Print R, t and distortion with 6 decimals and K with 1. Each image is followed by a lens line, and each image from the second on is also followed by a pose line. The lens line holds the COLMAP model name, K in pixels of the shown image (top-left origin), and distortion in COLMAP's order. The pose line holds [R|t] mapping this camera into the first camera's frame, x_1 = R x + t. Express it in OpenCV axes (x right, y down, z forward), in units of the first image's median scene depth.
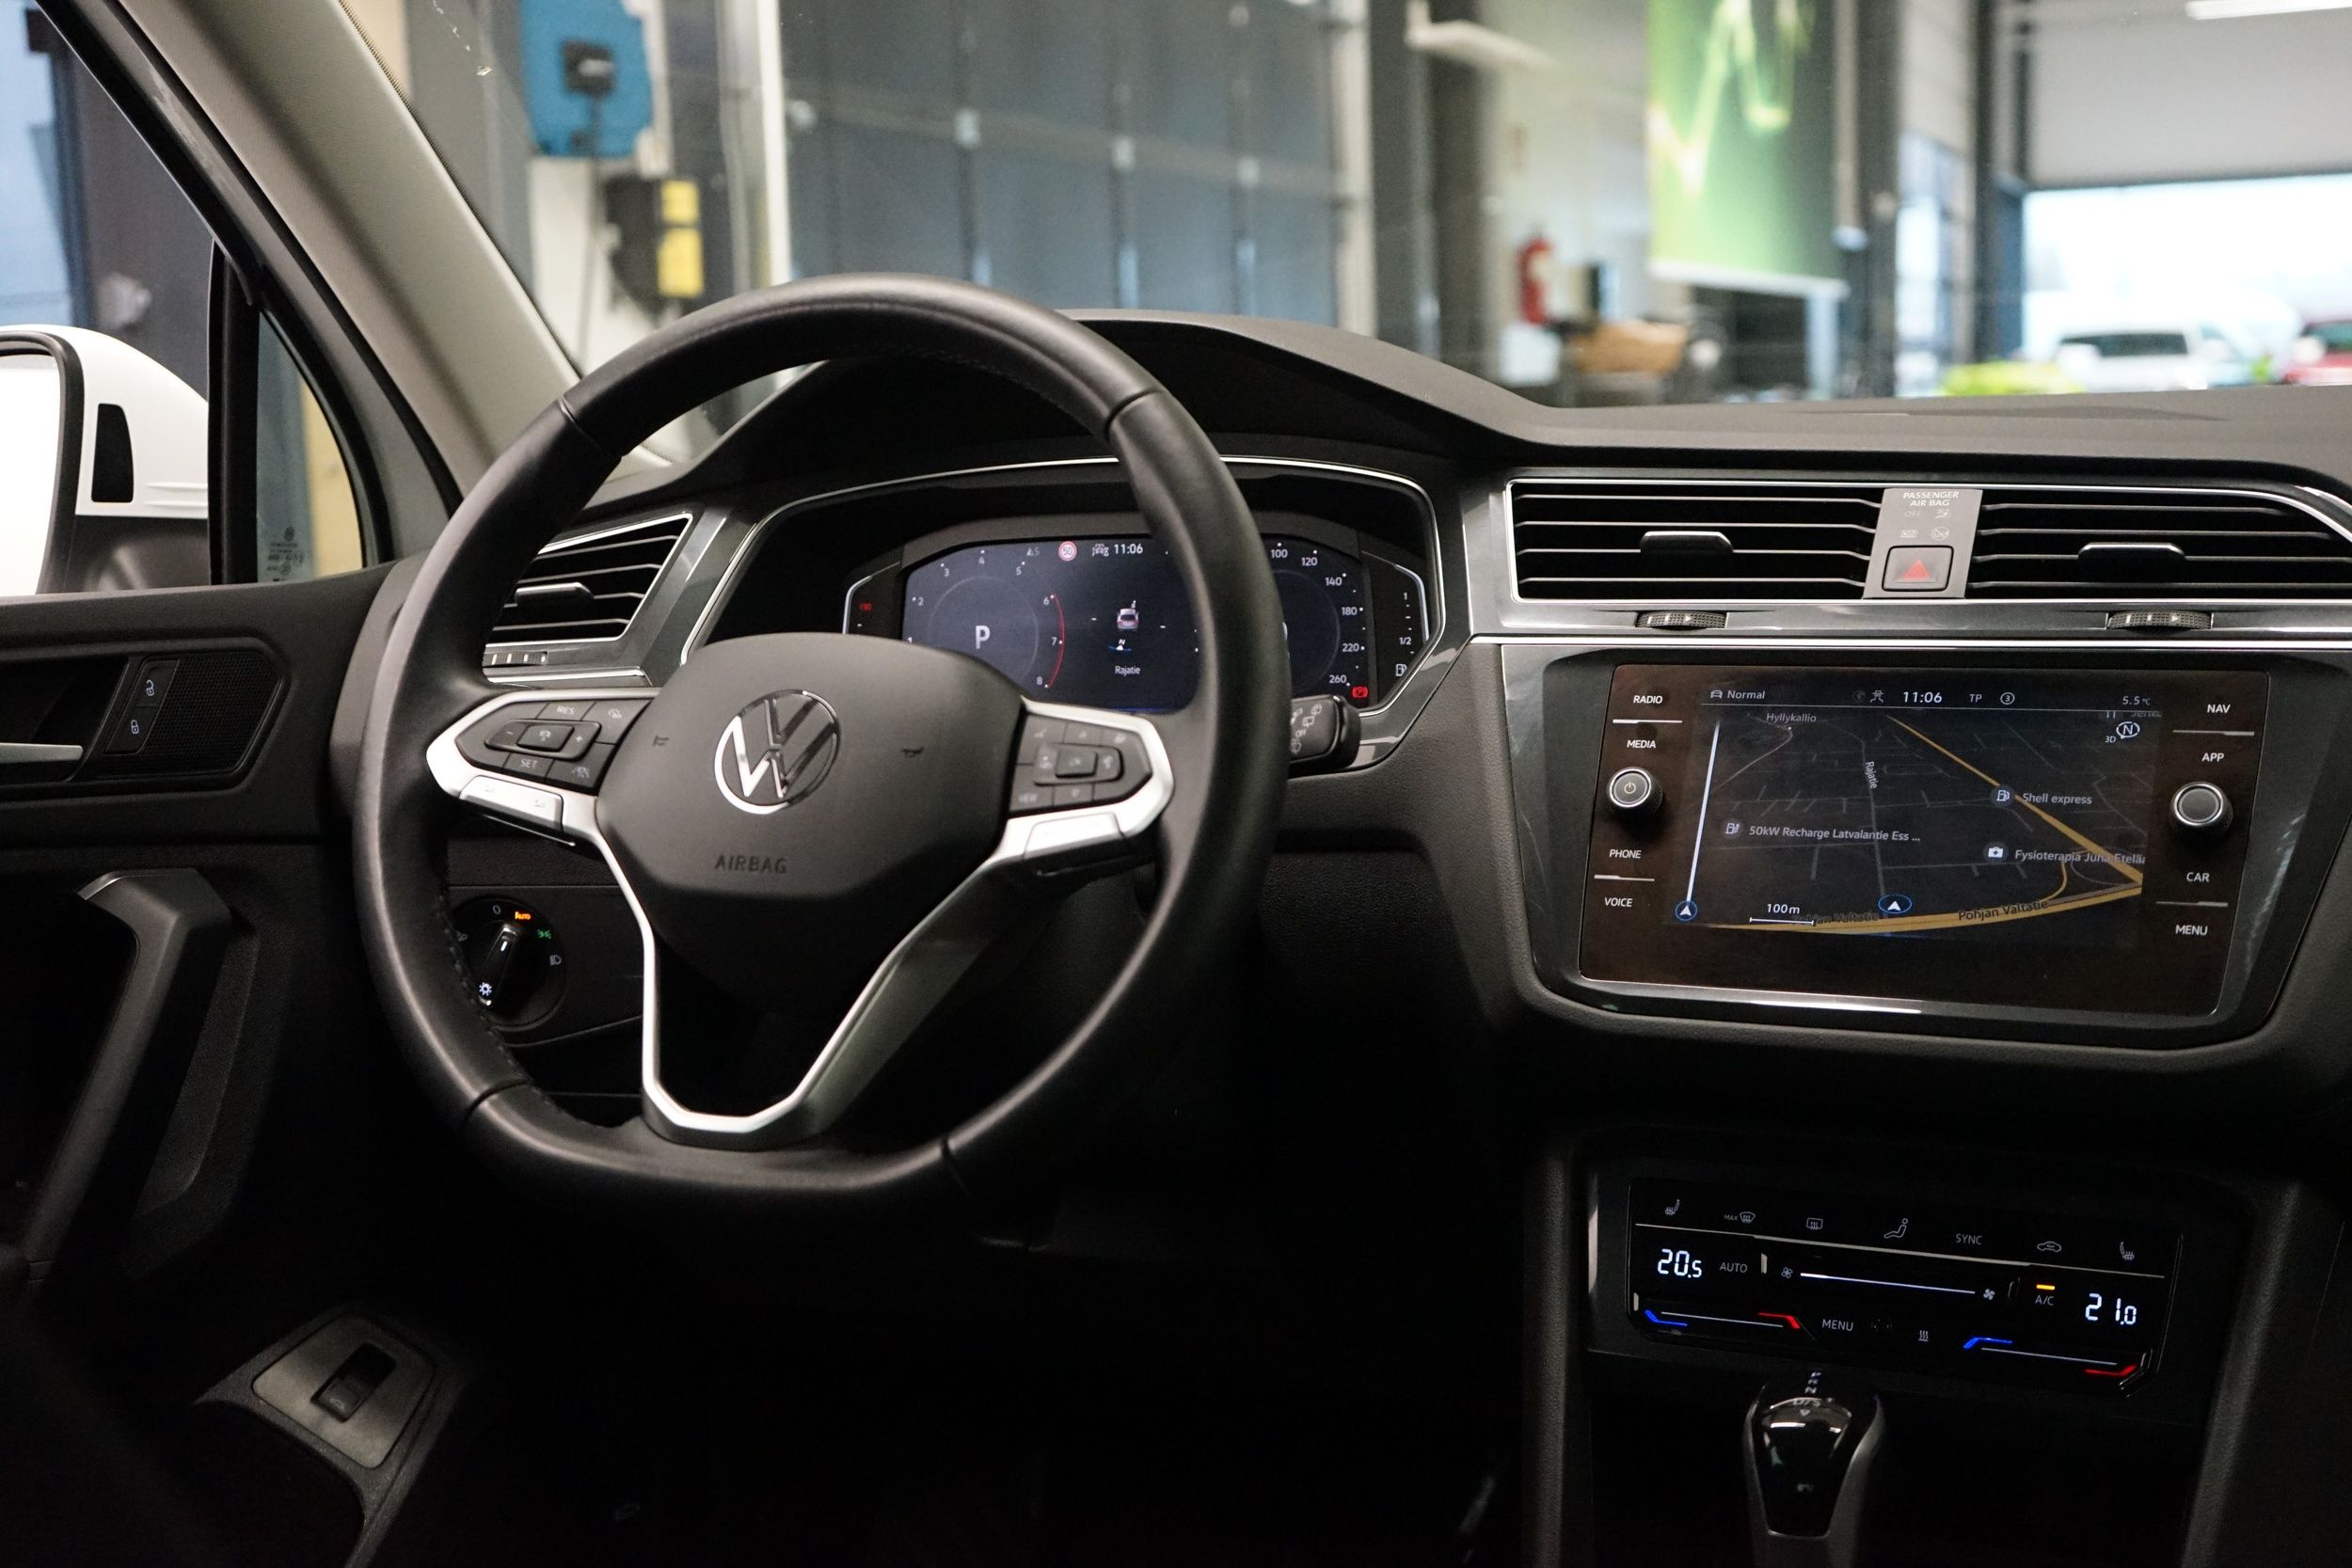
lens RADIAL K [[2952.7, 0, 1173.4], [0, 2952.7, 787.3], [0, 0, 1]] dist [0.011042, 0.000000]
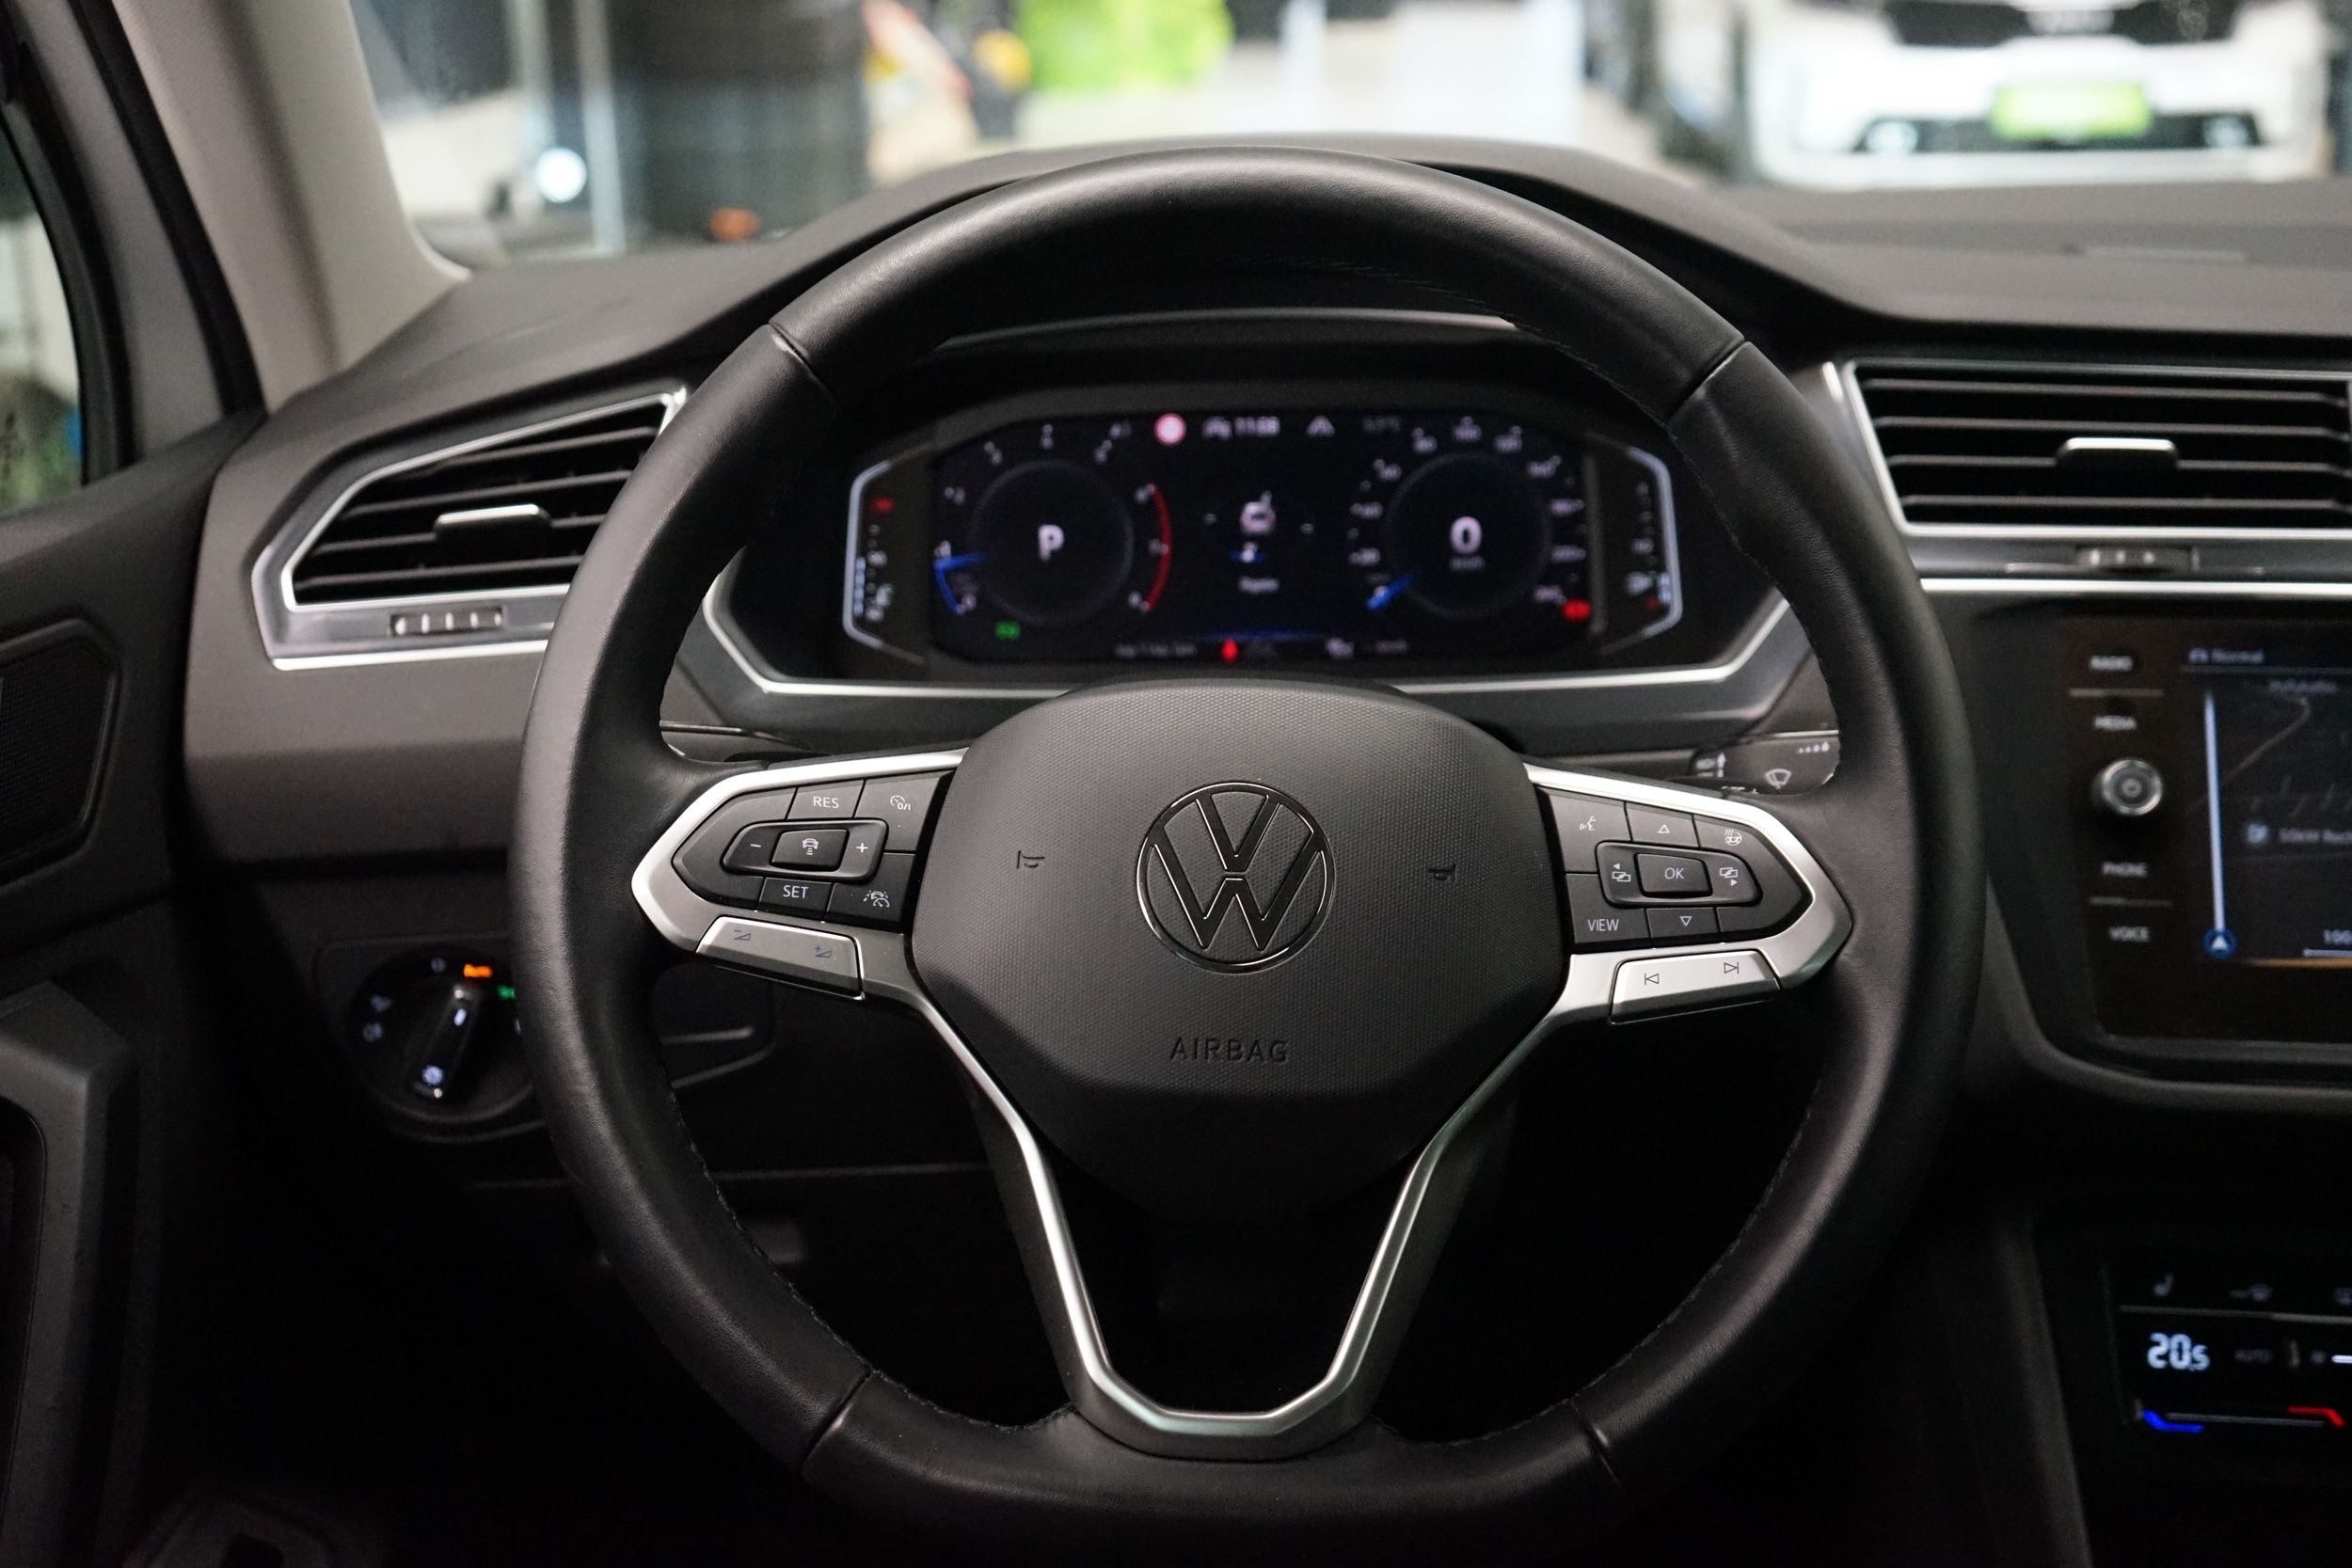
lens RADIAL K [[2952.7, 0, 1181.1], [0, 2952.7, 788.5], [0, 0, 1]] dist [0.011042, 0.000000]
pose [[0.946975, -0.078115, 0.311668, -0.337951], [0.027922, 0.986334, 0.162372, -0.136571], [-0.320092, -0.145060, 0.936215, 0.334622]]
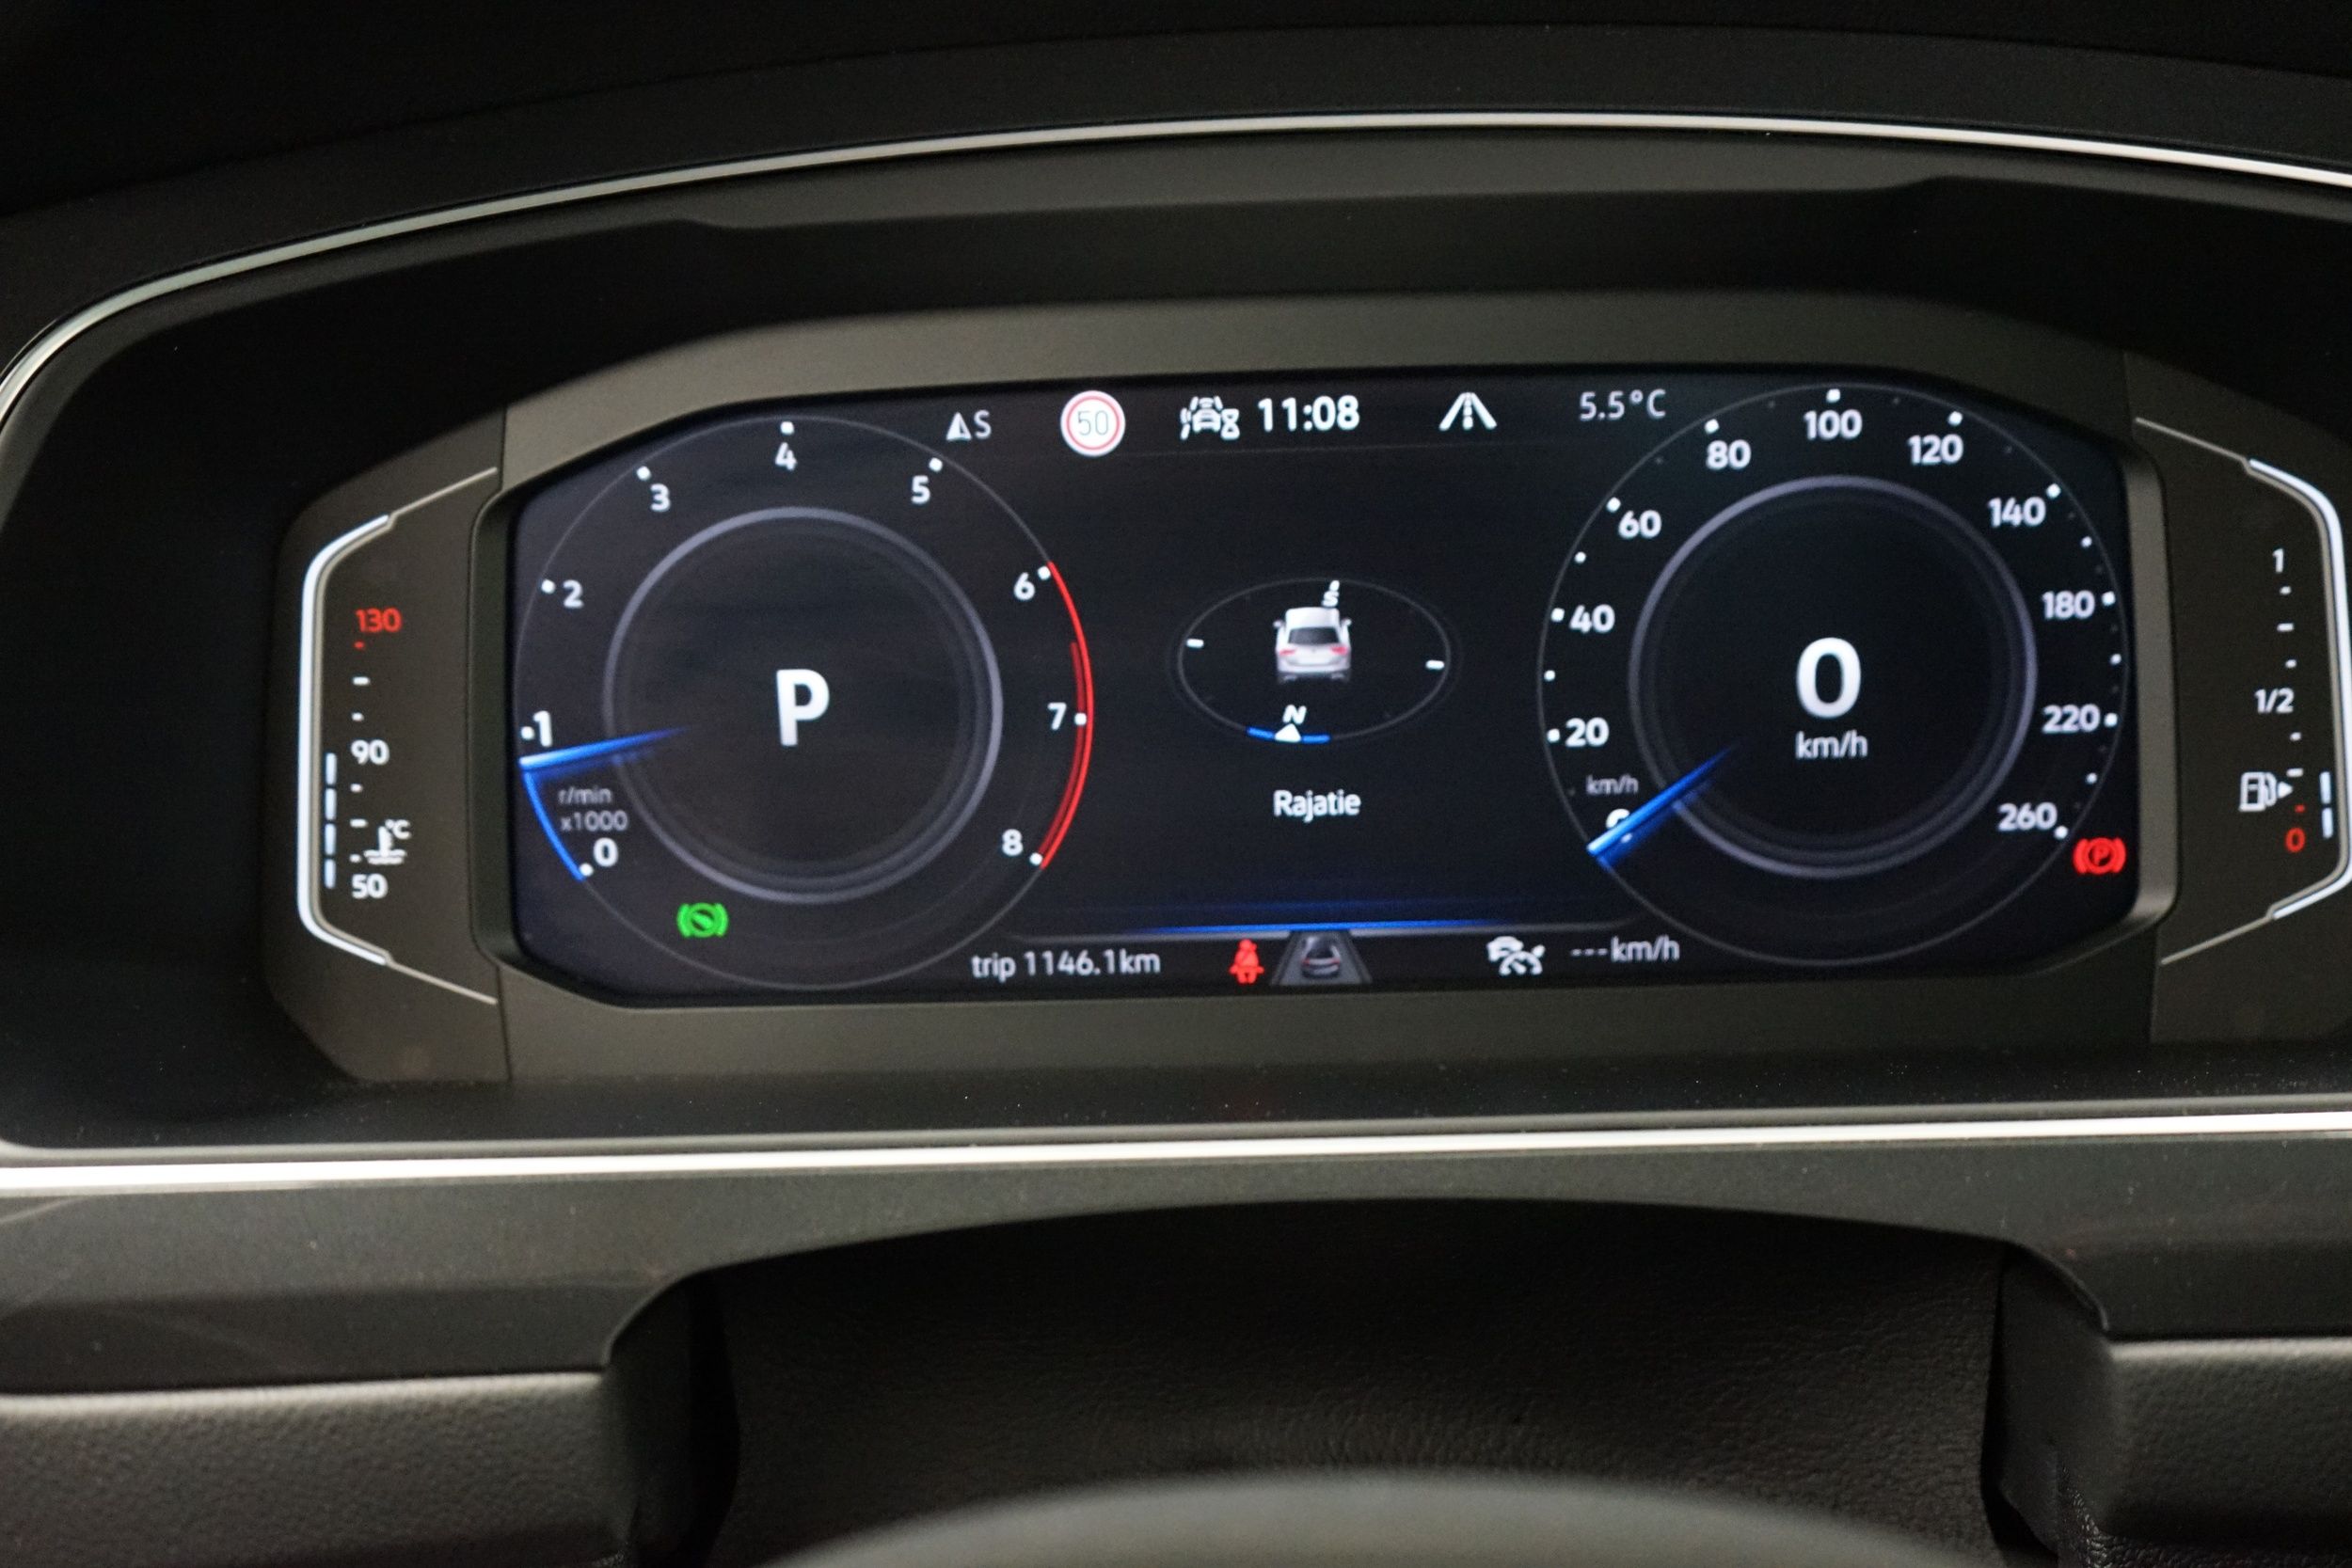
lens RADIAL K [[2952.7, 0, 1173.1], [0, 2952.7, 774.2], [0, 0, 1]] dist [0.011042, 0.000000]
pose [[0.937936, -0.090867, 0.334691, -0.162650], [0.038193, 0.986259, 0.160733, -0.113255], [-0.344698, -0.137974, 0.928519, 0.864464]]
